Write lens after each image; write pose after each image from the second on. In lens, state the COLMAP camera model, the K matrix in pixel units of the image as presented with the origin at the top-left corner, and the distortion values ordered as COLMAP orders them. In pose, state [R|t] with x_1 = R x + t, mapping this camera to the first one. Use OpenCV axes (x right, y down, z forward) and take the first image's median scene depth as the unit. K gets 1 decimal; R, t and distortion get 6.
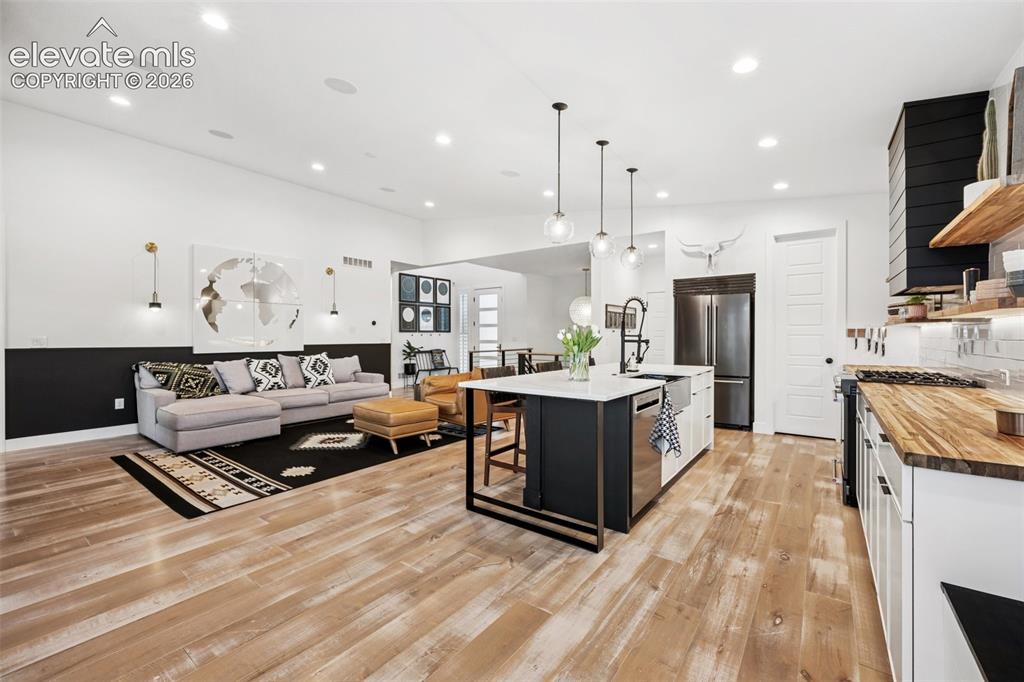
lens RADIAL K [[420.9, 0, 514.0], [0, 420.9, 338.8], [0, 0, 1]] dist [-0.001113, 0.000731]
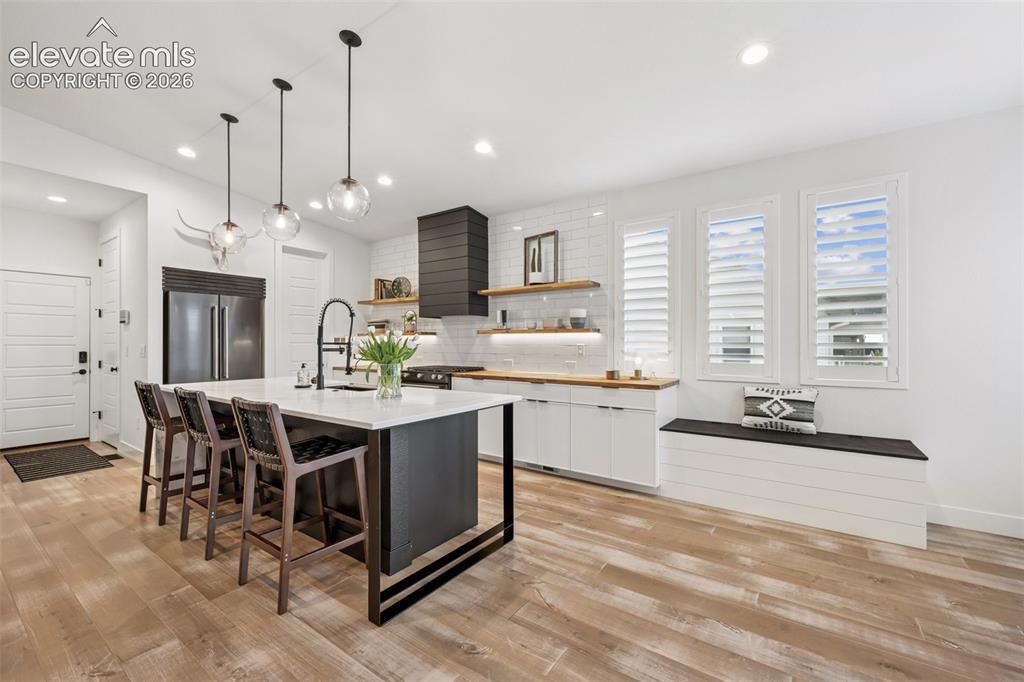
lens RADIAL K [[420.9, 0, 514.0], [0, 420.9, 338.8], [0, 0, 1]] dist [-0.001113, 0.000731]
pose [[-0.025099, 0.008725, 0.999647, -0.618364], [0.007737, 0.999934, -0.008533, -0.007230], [-0.999655, 0.007520, -0.025165, 0.687470]]
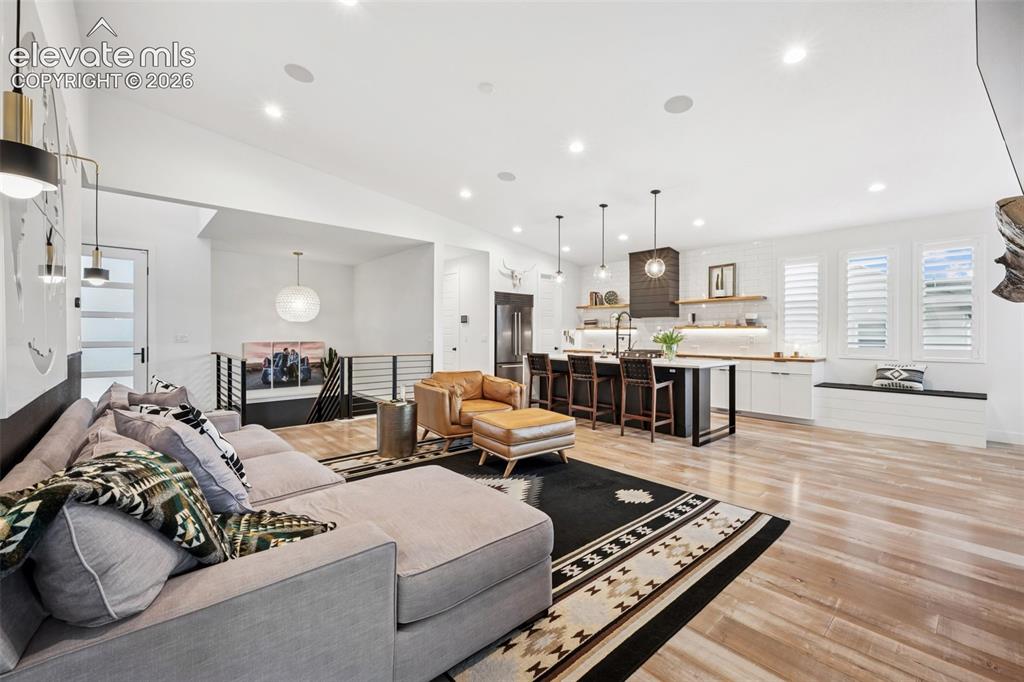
lens RADIAL K [[419.8, 0, 516.0], [0, 419.8, 332.3], [0, 0, 1]] dist [0.019632, 0.000248]
pose [[0.194768, 0.000996, 0.980849, -1.502489], [0.005696, 0.999981, -0.002147, -0.017864], [-0.980833, 0.006005, 0.194758, 1.146426]]
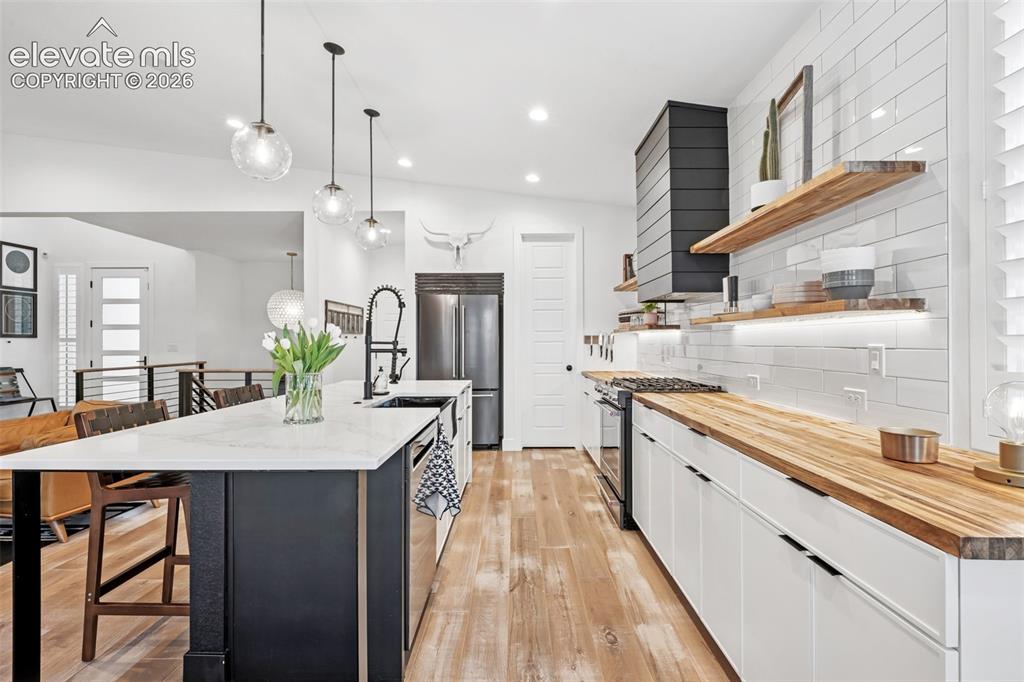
lens RADIAL K [[463.0, 0, 514.9], [0, 463.0, 340.0], [0, 0, 1]] dist [0.000406, 0.000371]
pose [[0.806382, 0.001130, 0.591394, 0.012000], [0.006802, 0.999914, -0.011185, -0.002223], [-0.591356, 0.013043, 0.806305, 0.287093]]
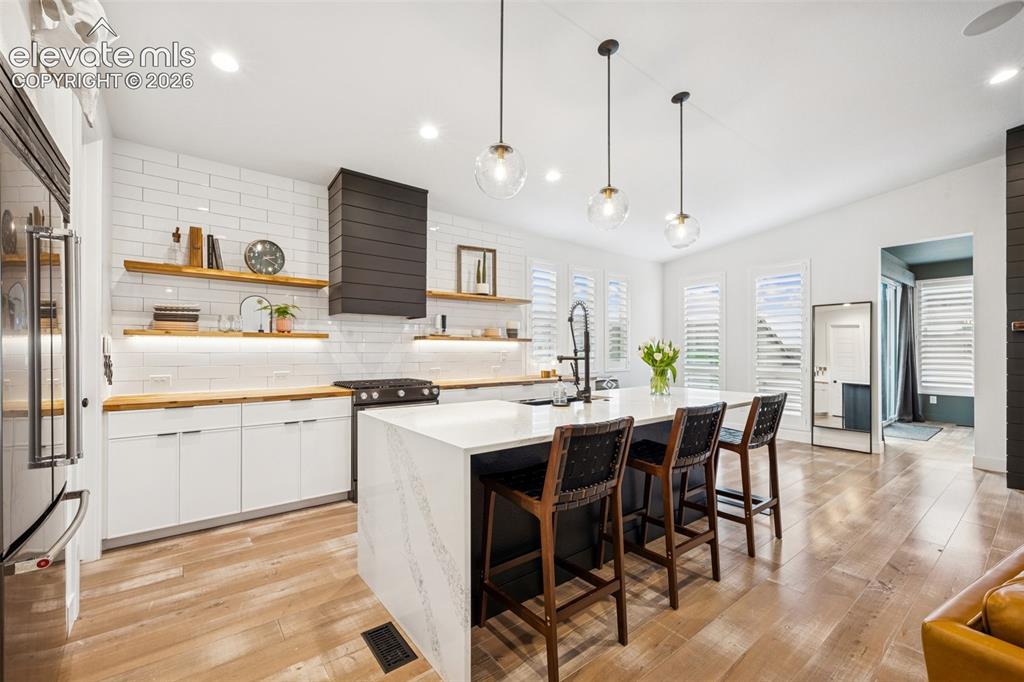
lens RADIAL K [[423.9, 0, 512.0], [0, 423.9, 341.0], [0, 0, 1]] dist [0.000876, 0.000152]
pose [[-0.963089, 0.004957, 0.269139, 0.197516], [0.000841, 0.999881, -0.015406, -0.013195], [-0.269184, -0.014611, -0.962978, 1.868665]]
